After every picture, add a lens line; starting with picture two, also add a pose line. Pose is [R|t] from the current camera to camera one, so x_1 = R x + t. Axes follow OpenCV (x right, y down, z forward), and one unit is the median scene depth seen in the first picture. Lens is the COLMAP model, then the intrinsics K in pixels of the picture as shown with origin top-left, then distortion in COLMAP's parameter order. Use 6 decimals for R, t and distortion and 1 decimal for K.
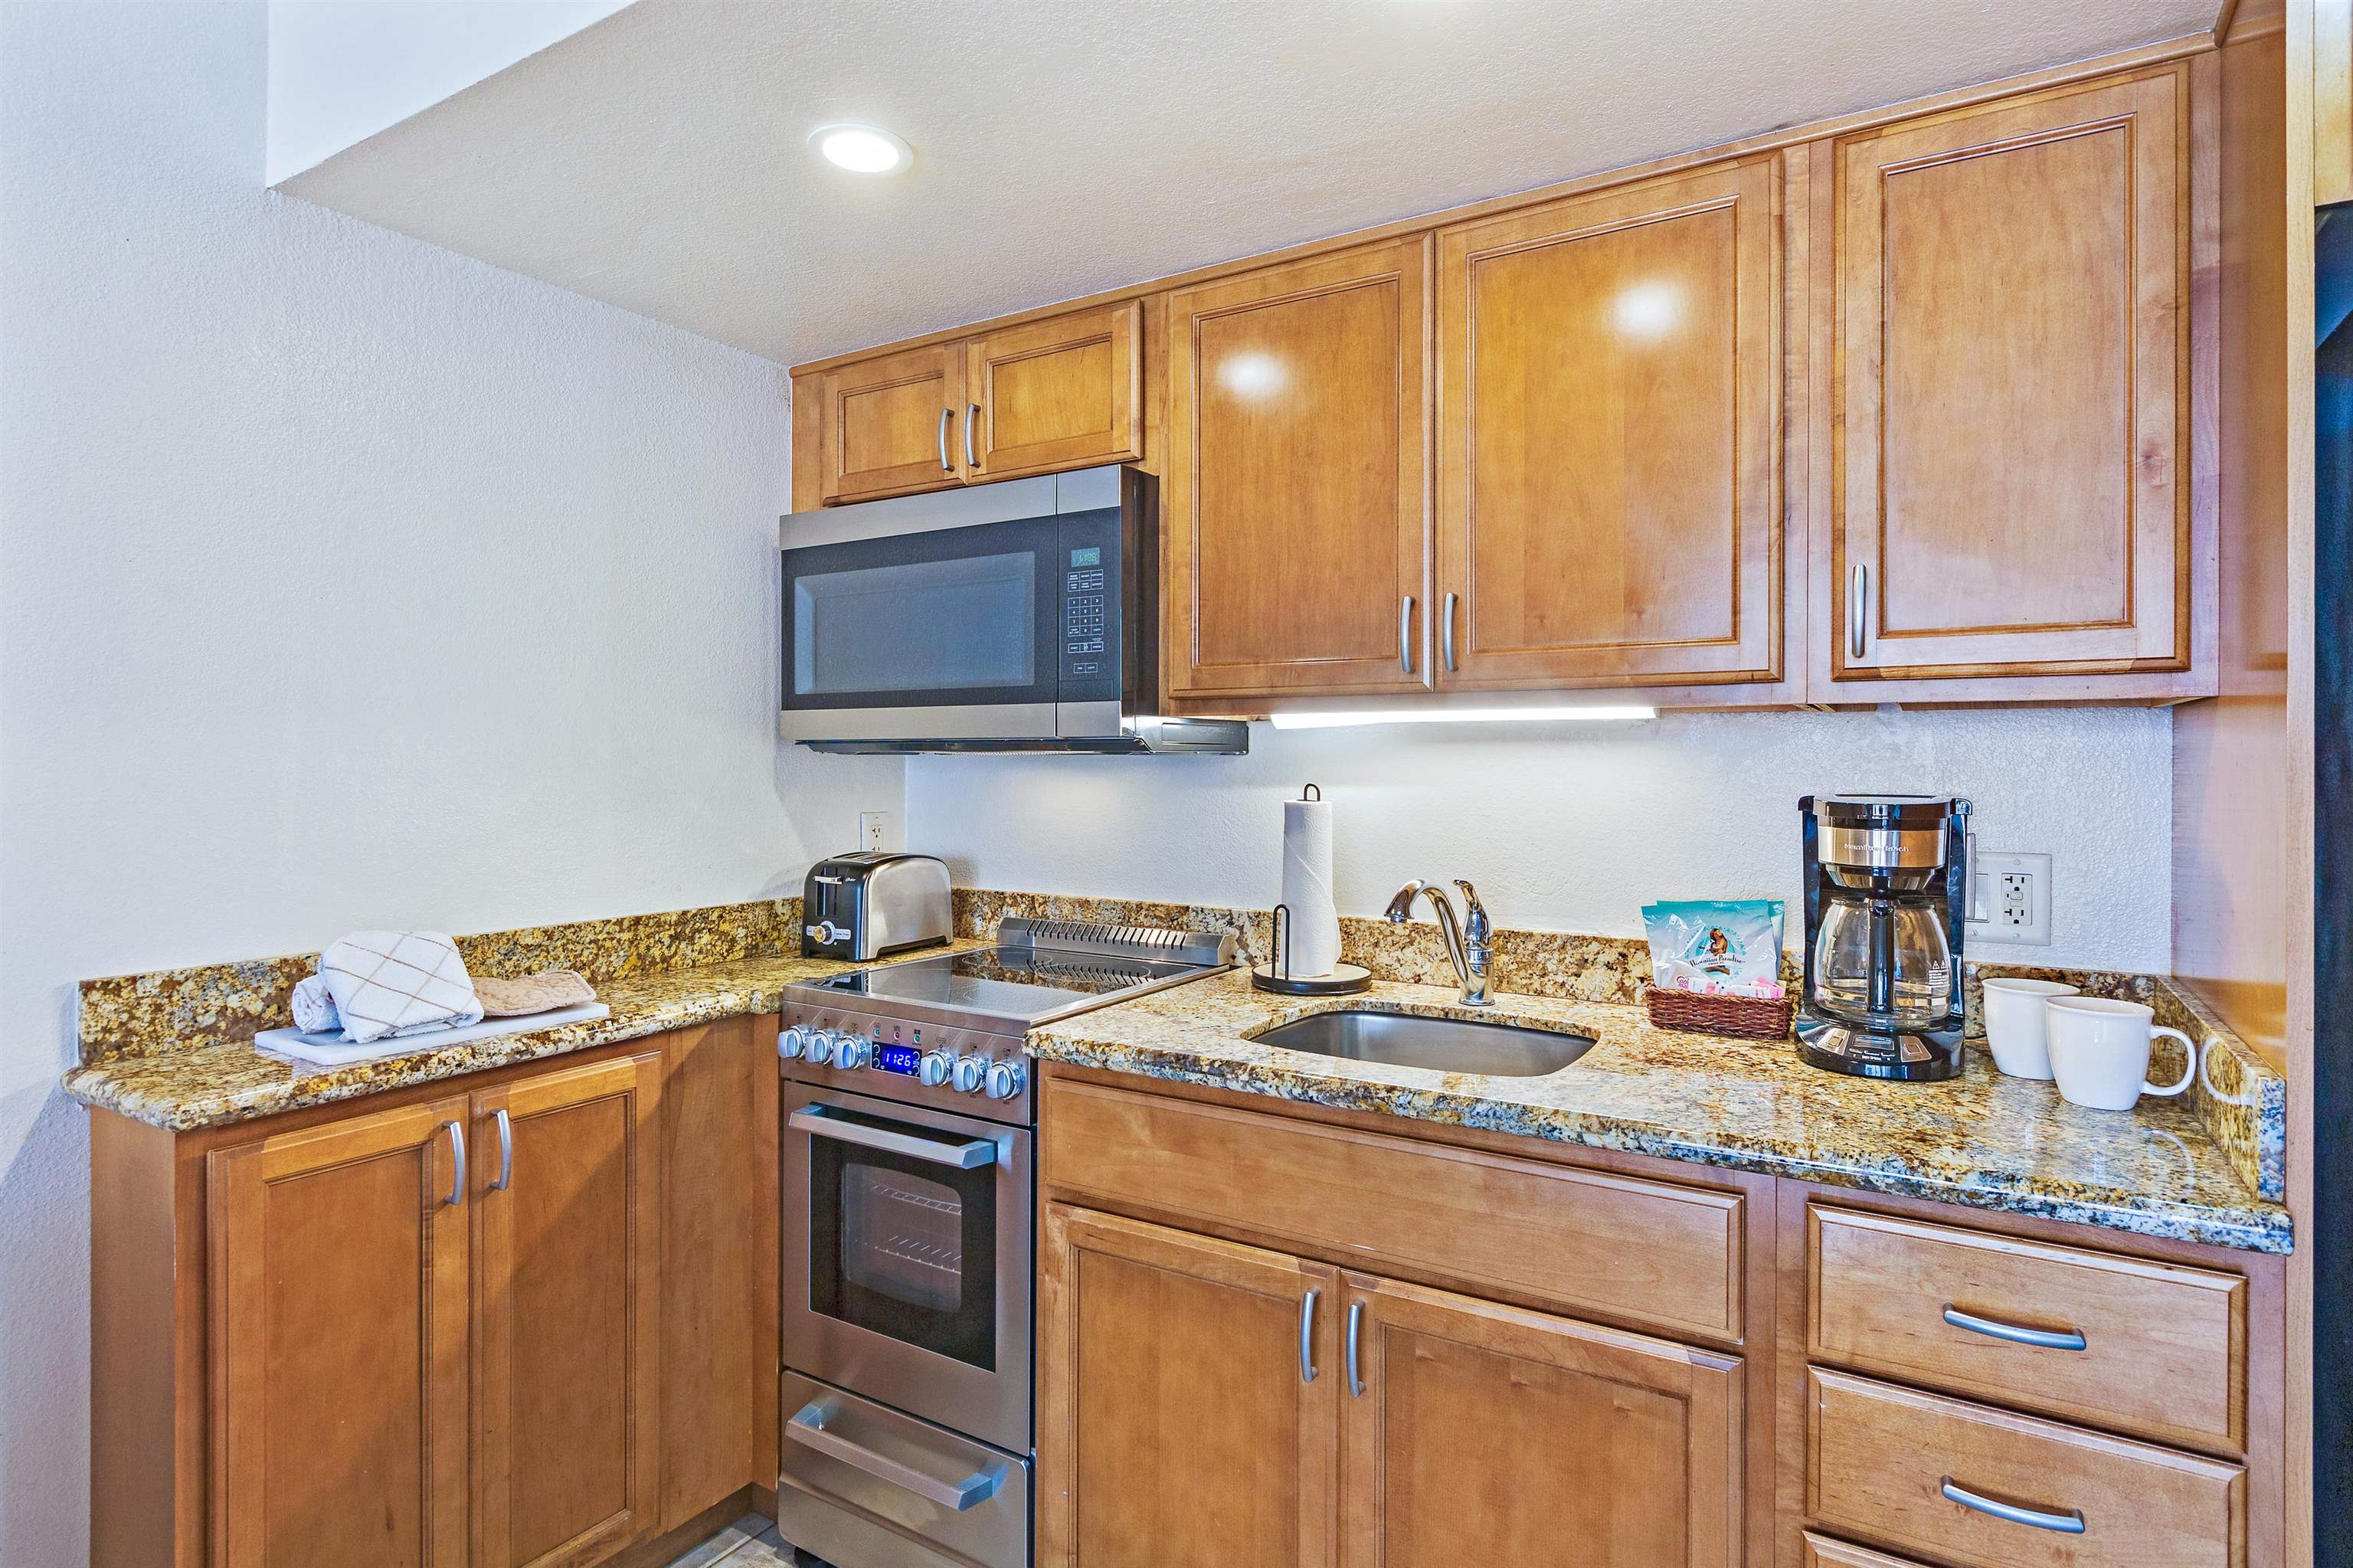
lens RADIAL K [[1236.3, 0, 1182.9], [0, 1236.3, 765.2], [0, 0, 1]] dist [0.001948, -0.001242]
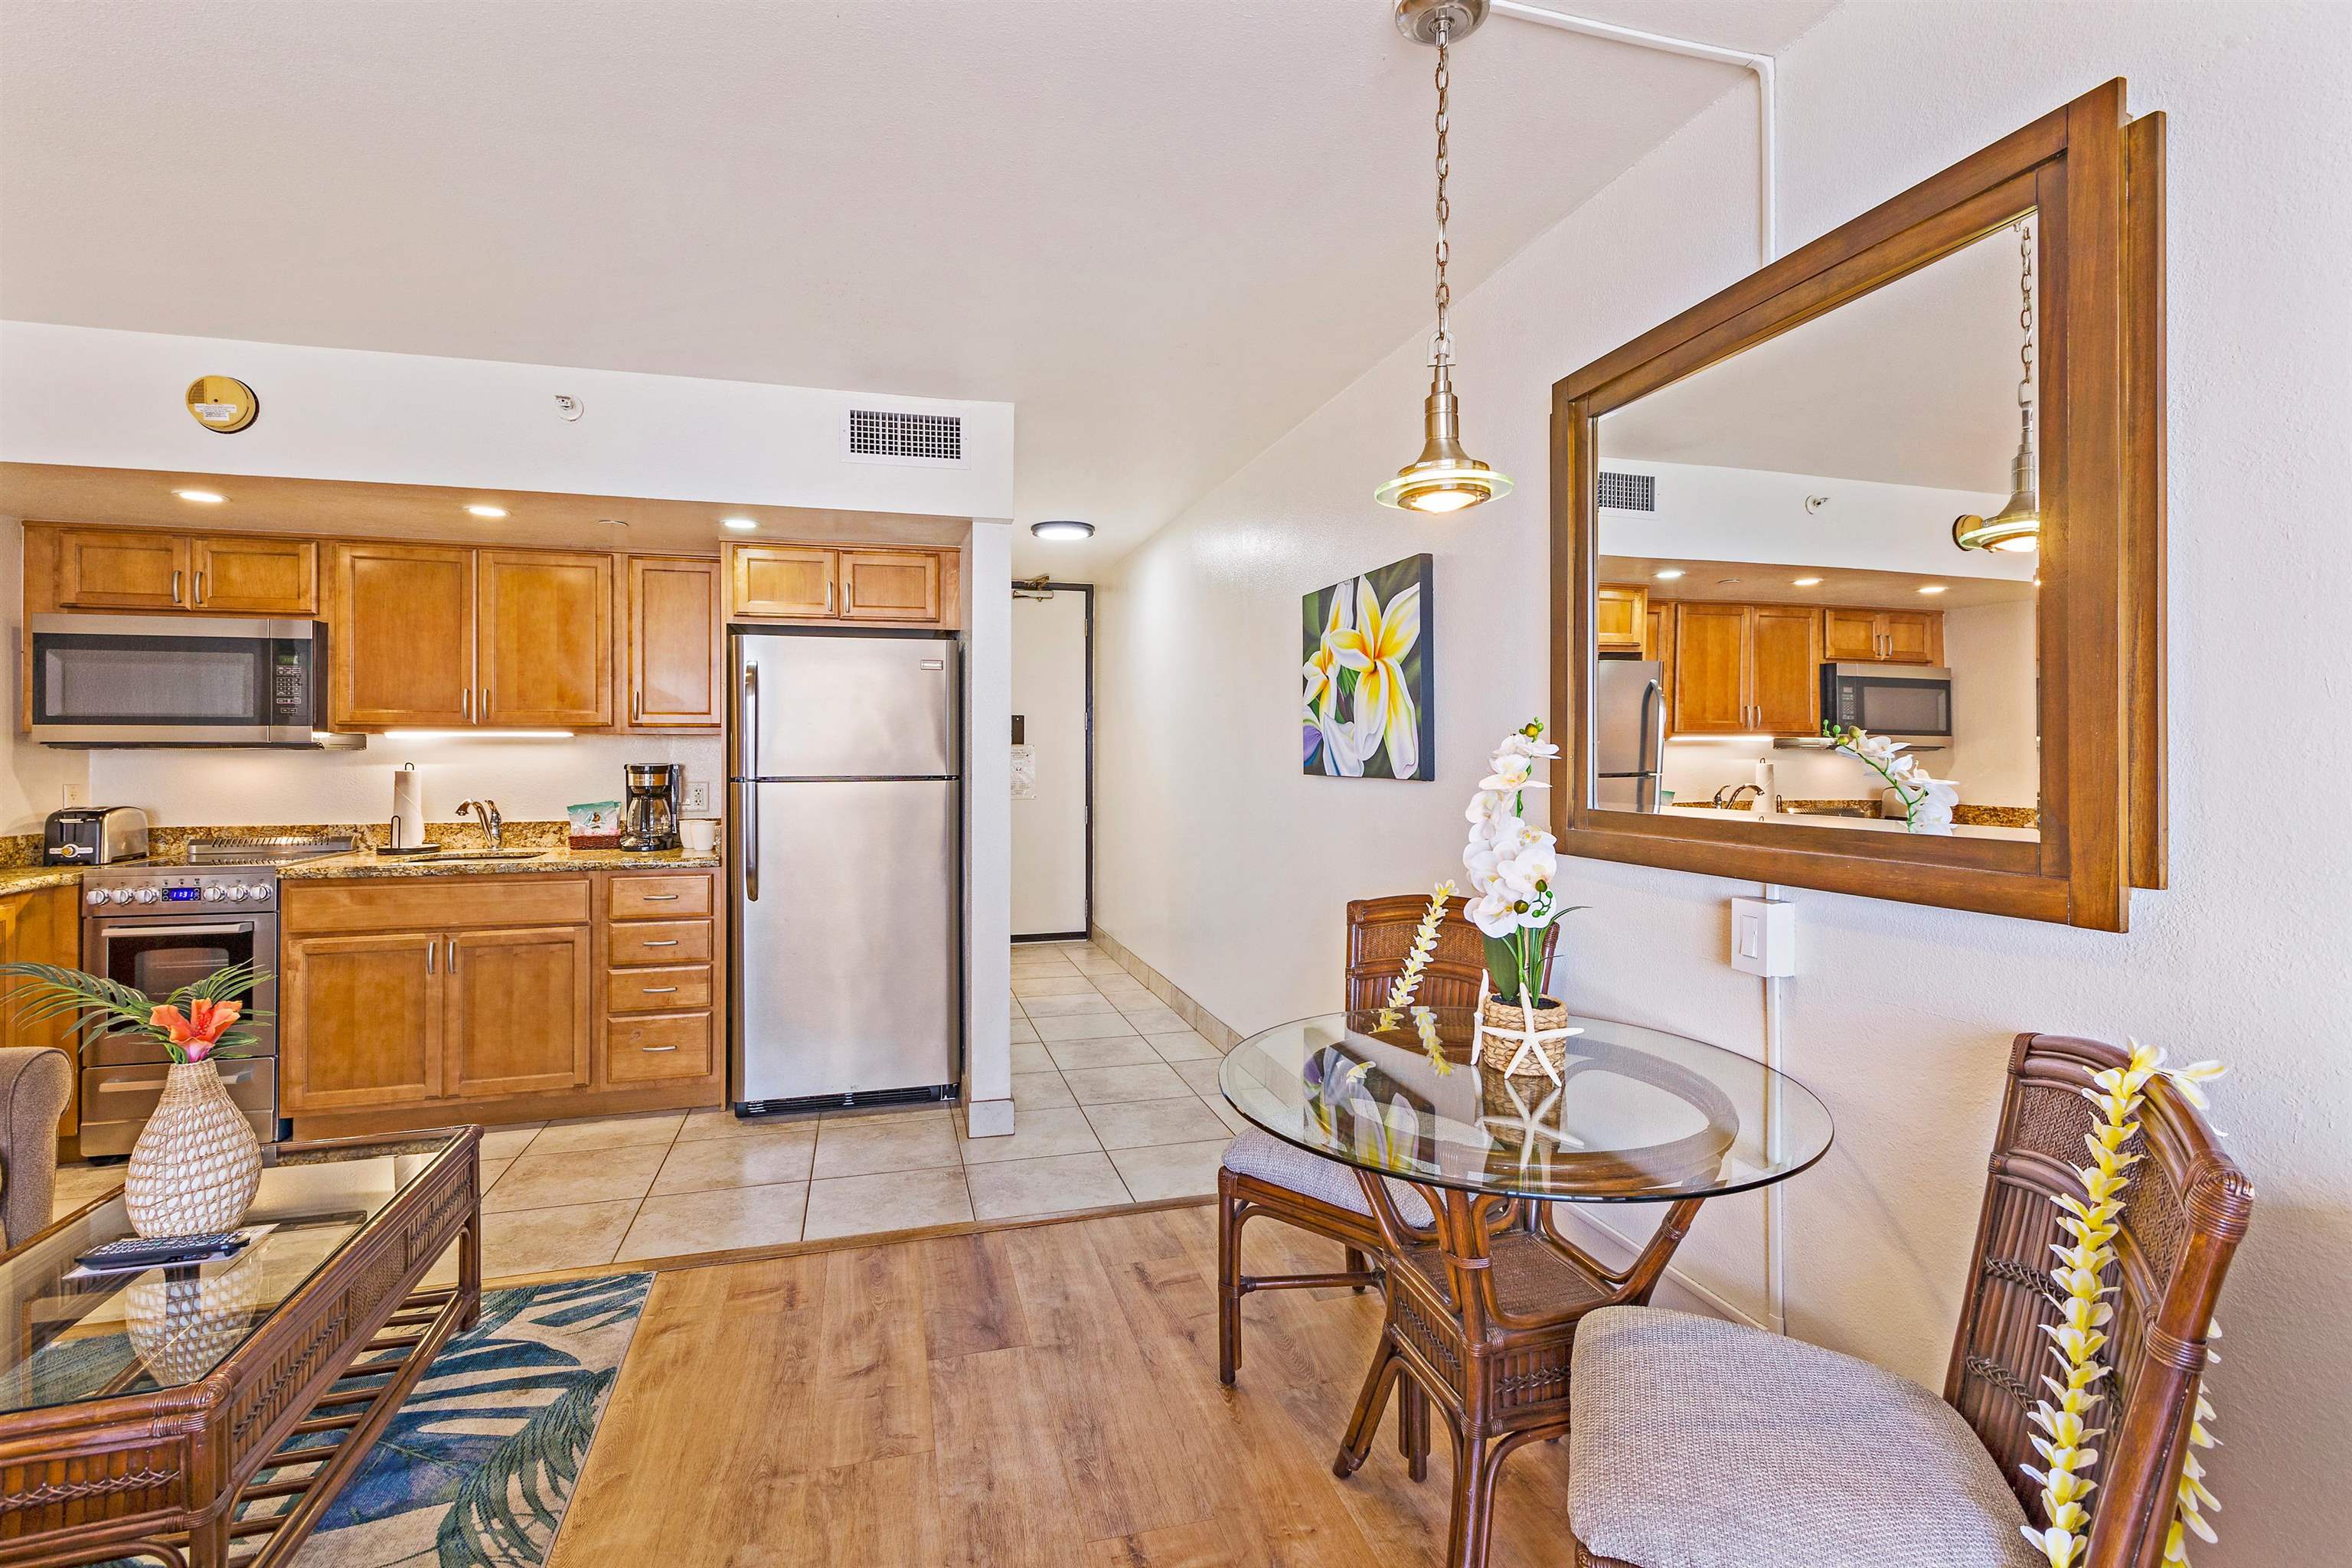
lens RADIAL K [[1091.3, 0, 1202.7], [0, 1091.3, 744.2], [0, 0, 1]] dist [-0.001127, -0.000495]
pose [[0.671640, 0.001284, 0.740876, -0.494921], [0.005072, 0.999967, -0.006332, 0.001270], [-0.740860, 0.008010, 0.671612, -1.749058]]
